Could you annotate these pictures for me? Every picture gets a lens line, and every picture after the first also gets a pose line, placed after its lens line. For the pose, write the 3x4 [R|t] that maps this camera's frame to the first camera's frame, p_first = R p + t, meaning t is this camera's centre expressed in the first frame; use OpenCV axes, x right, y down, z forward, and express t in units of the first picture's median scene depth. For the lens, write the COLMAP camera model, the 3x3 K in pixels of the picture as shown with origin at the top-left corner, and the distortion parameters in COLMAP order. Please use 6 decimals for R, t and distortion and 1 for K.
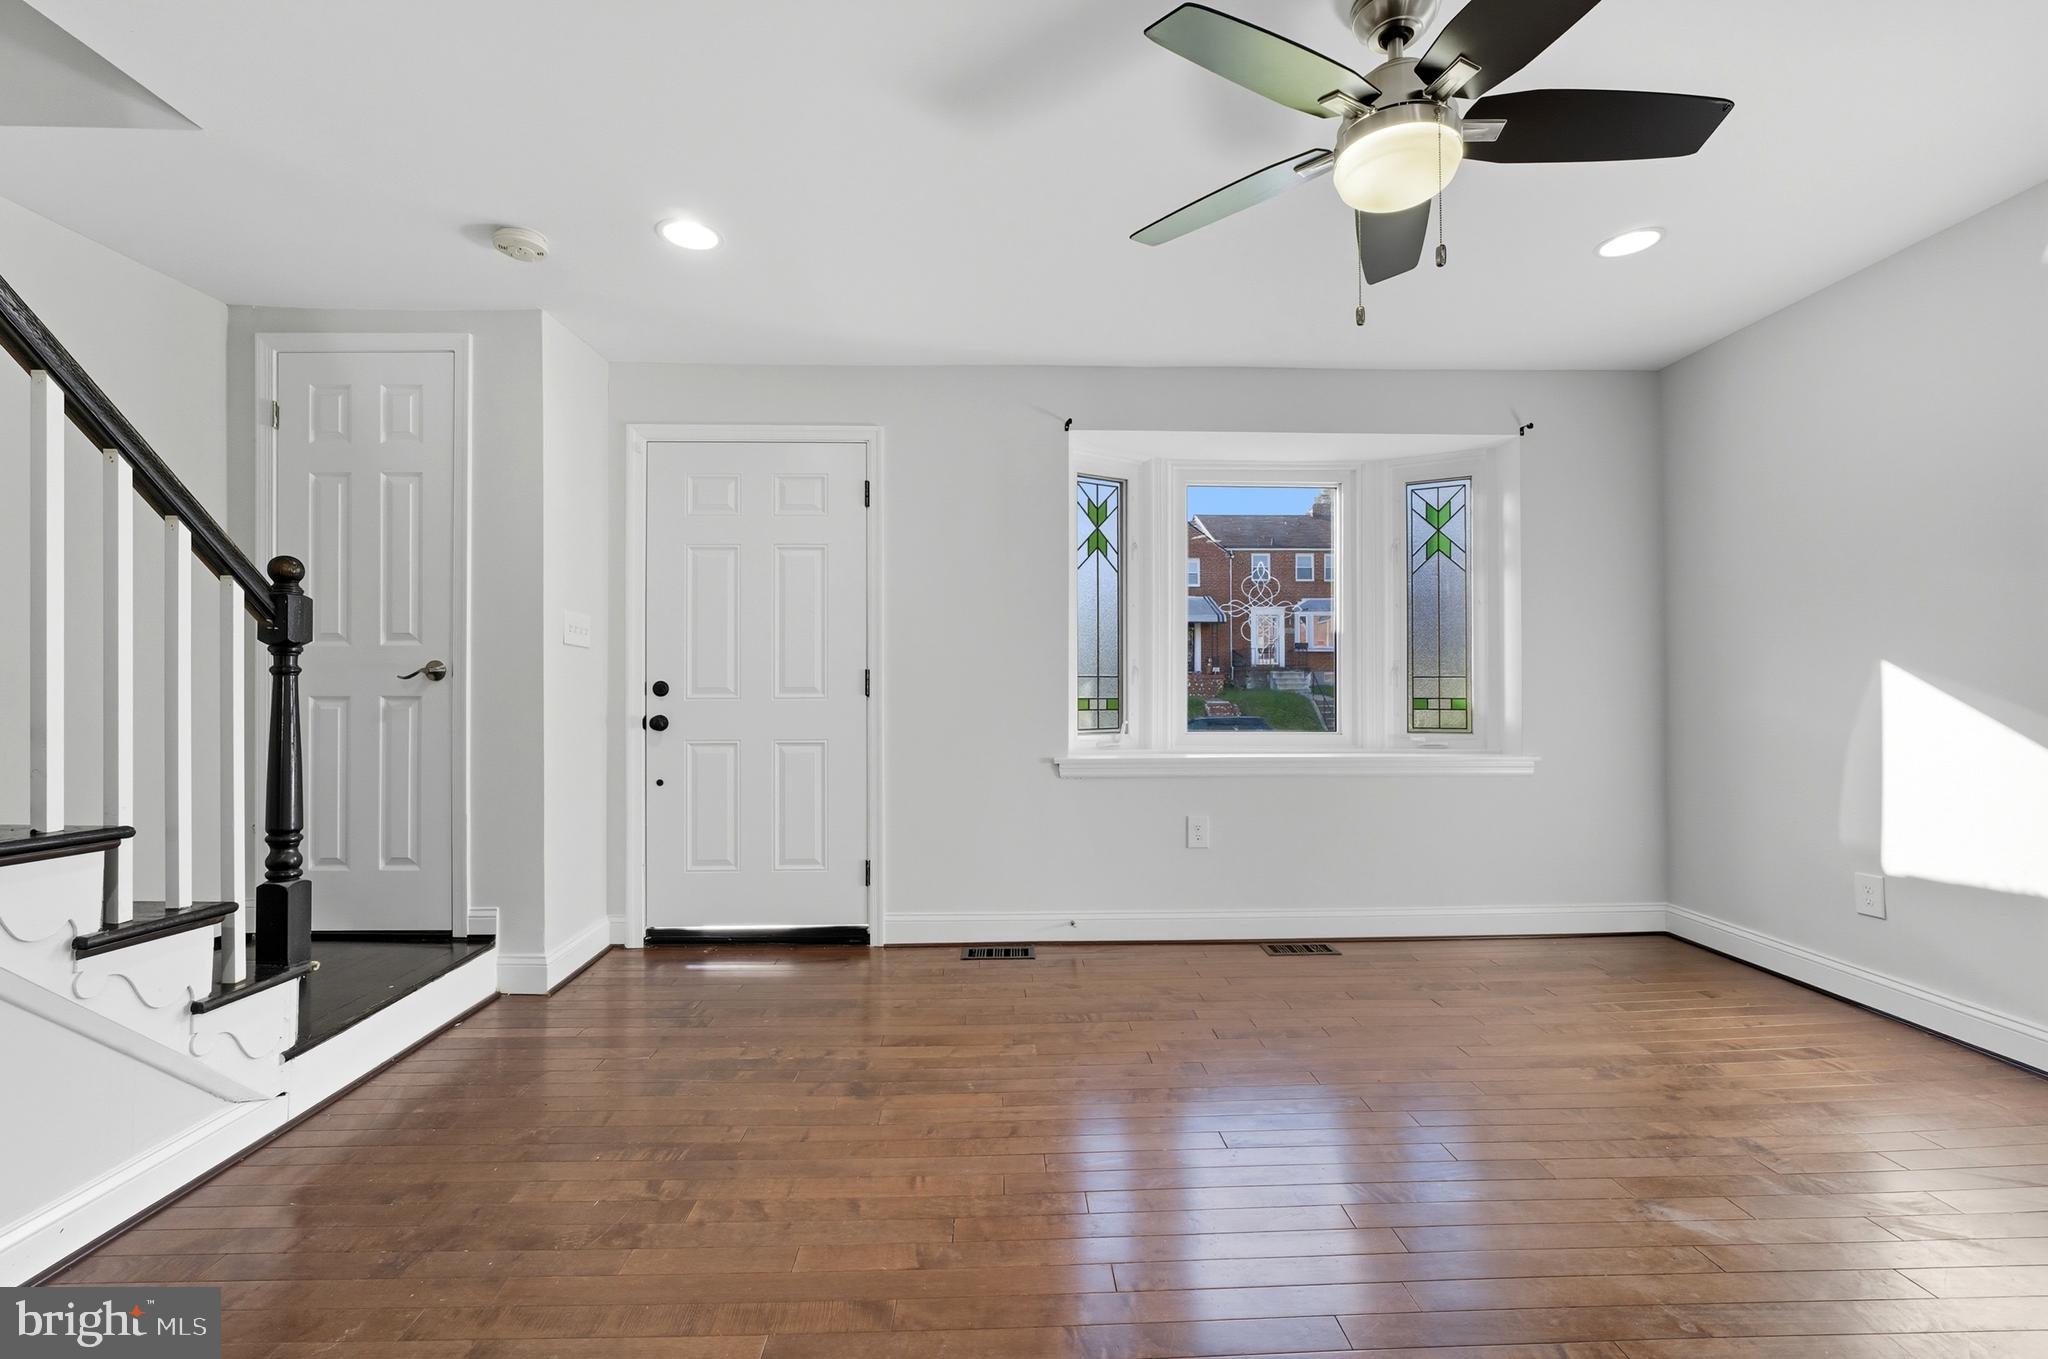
lens RADIAL K [[866.1, 0, 1018.7], [0, 866.1, 683.1], [0, 0, 1]] dist [-0.015566, 0.006255]
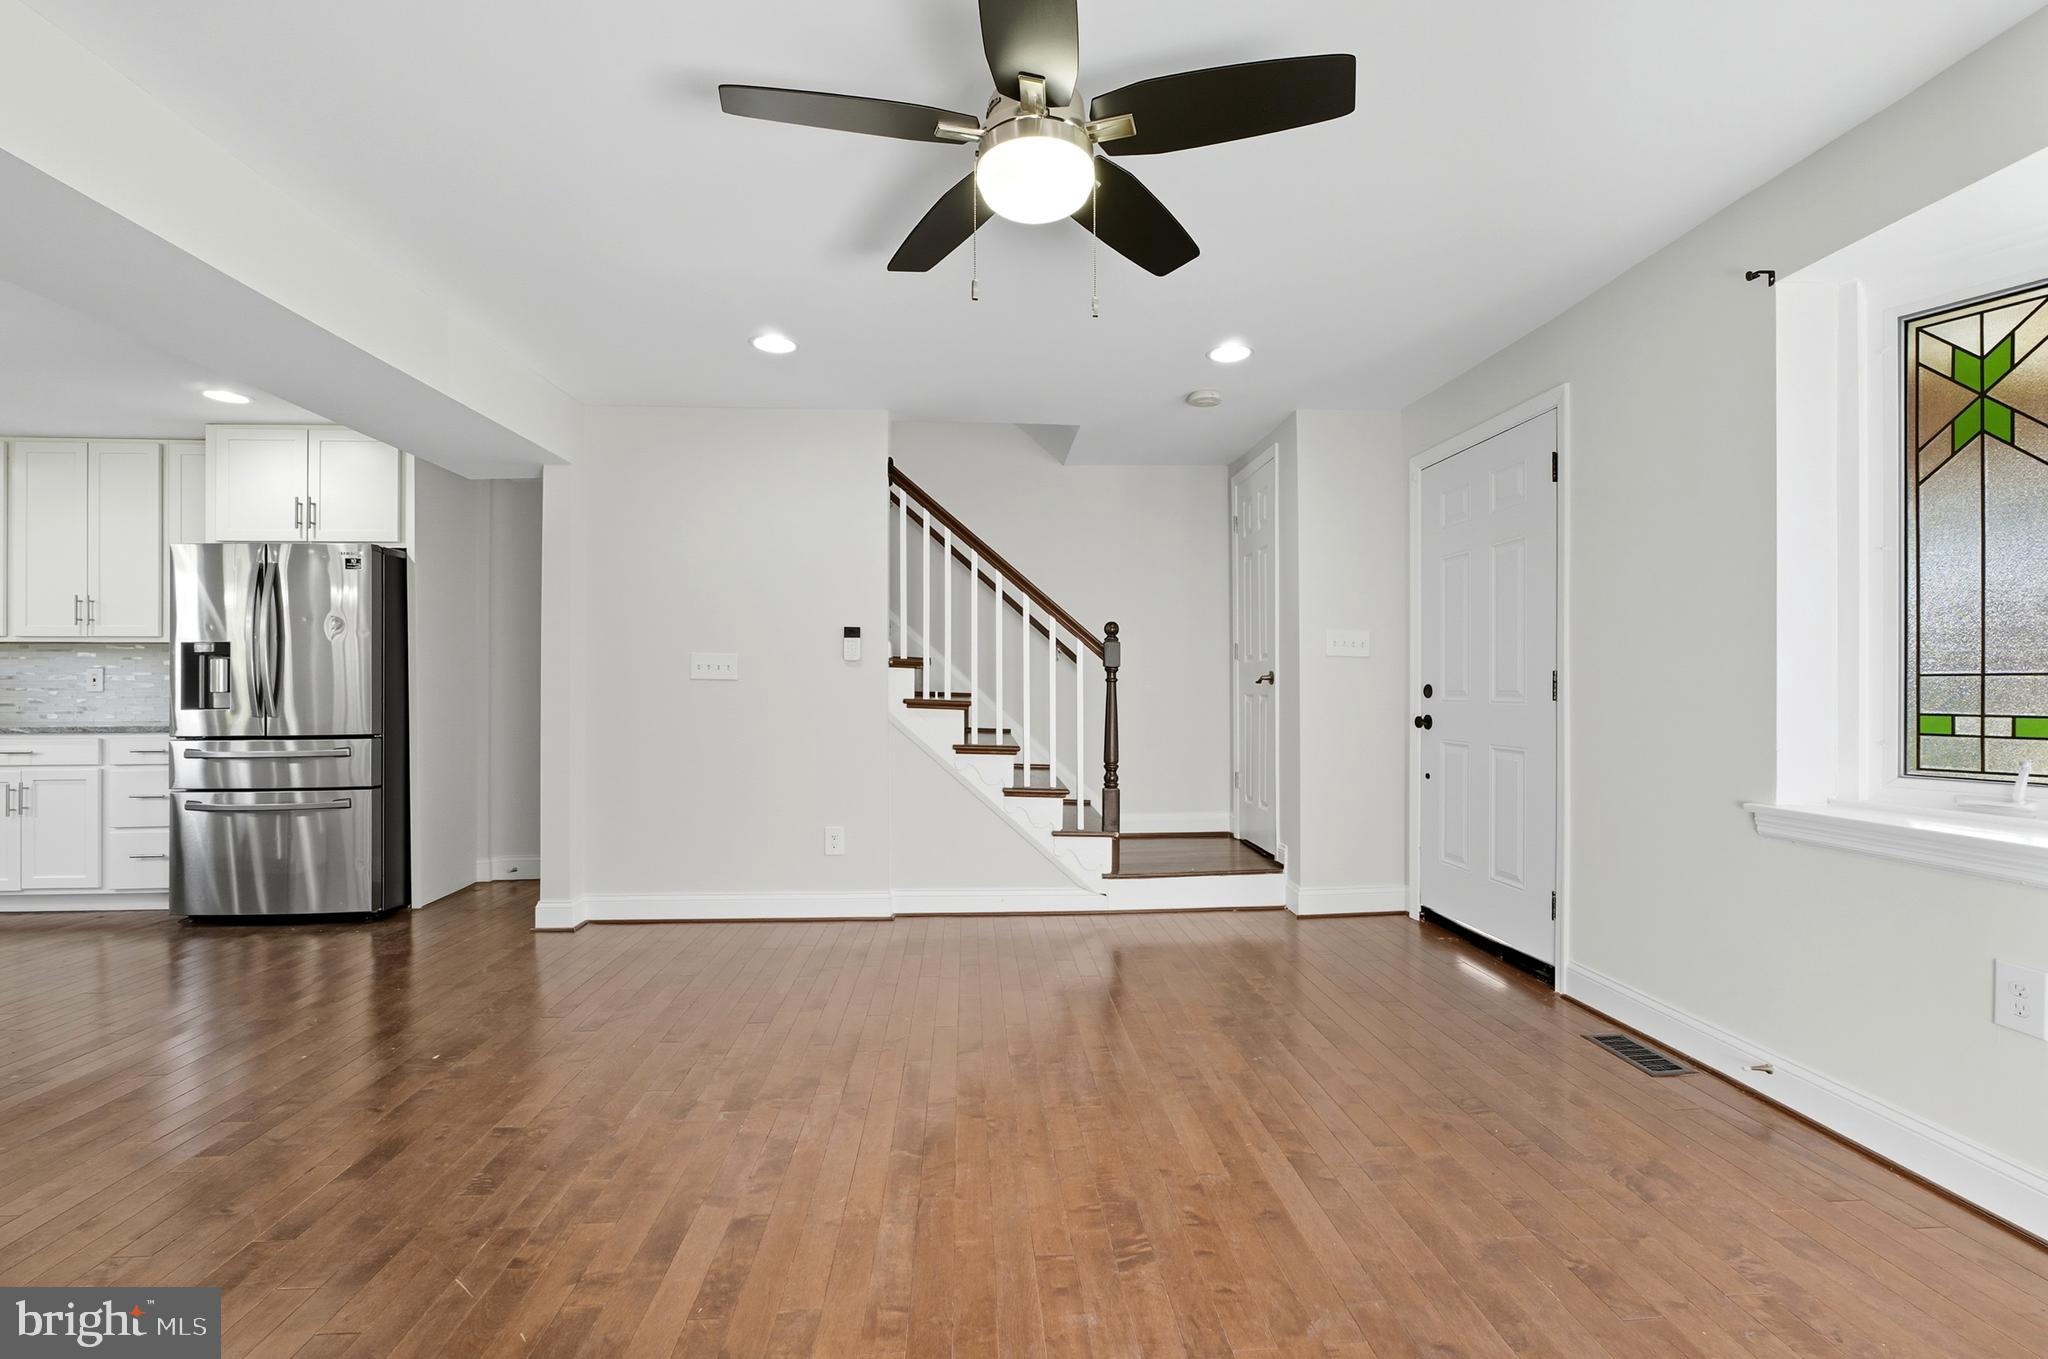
lens RADIAL K [[866.1, 0, 1018.7], [0, 866.1, 683.1], [0, 0, 1]] dist [-0.015566, 0.006255]
pose [[0.034546, -0.002304, -0.999400, 0.670161], [0.003668, 0.999991, -0.002178, -0.003143], [0.999396, -0.003591, 0.034554, 0.435635]]
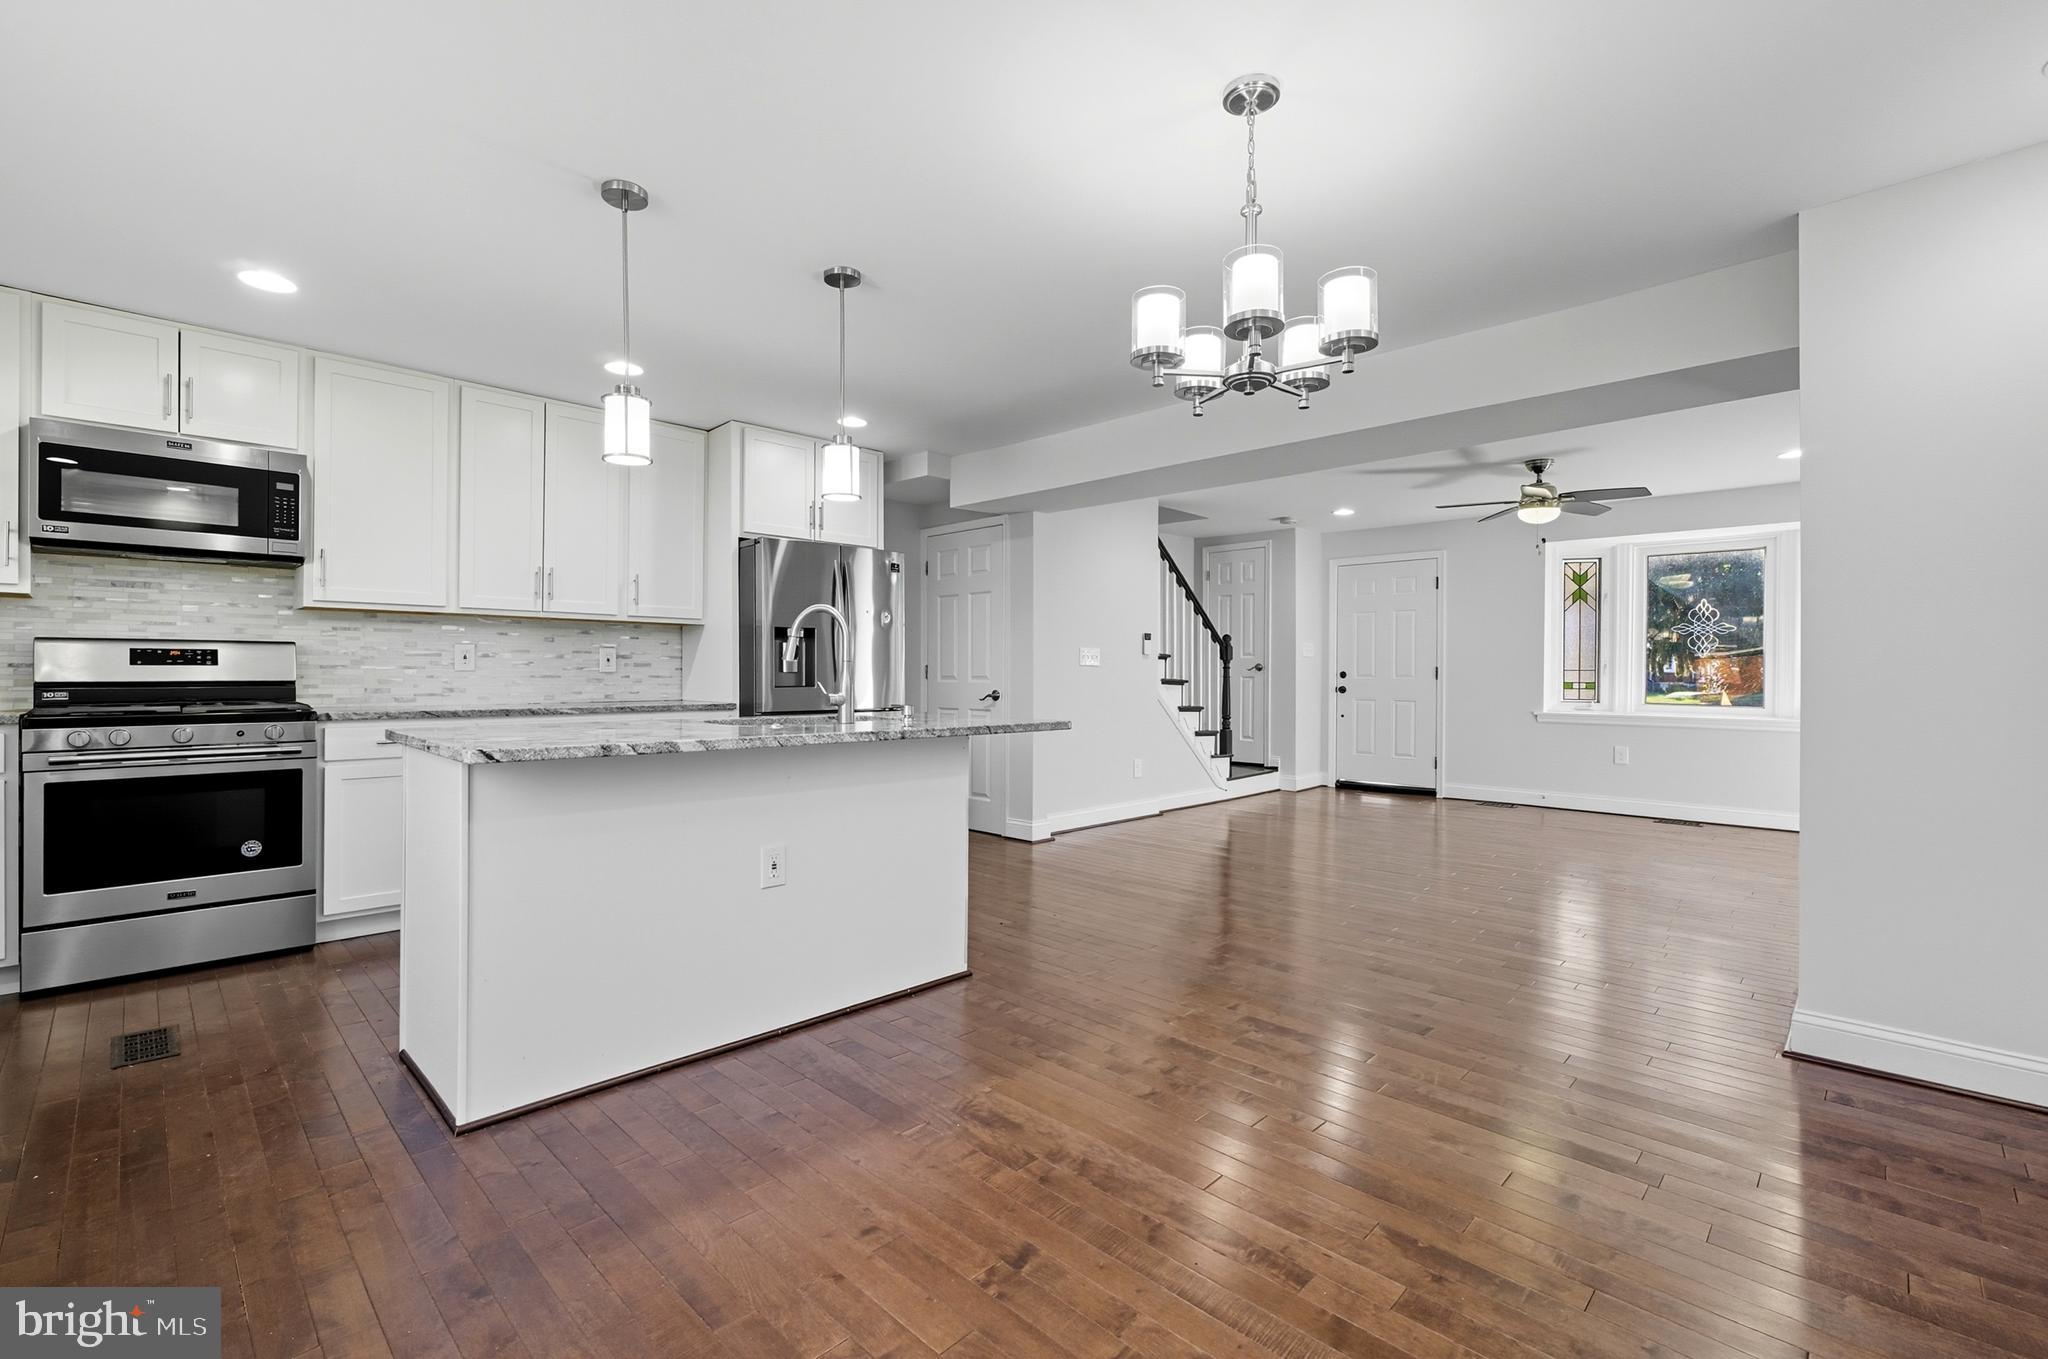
lens RADIAL K [[888.7, 0, 1024.0], [0, 888.7, 679.5], [0, 0, 1]] dist [-0.008898, 0.000720]
pose [[0.695504, 0.011588, -0.718428, 0.682930], [-0.004854, 0.999923, 0.011430, -0.003754], [0.718505, -0.004462, 0.695507, -1.236333]]
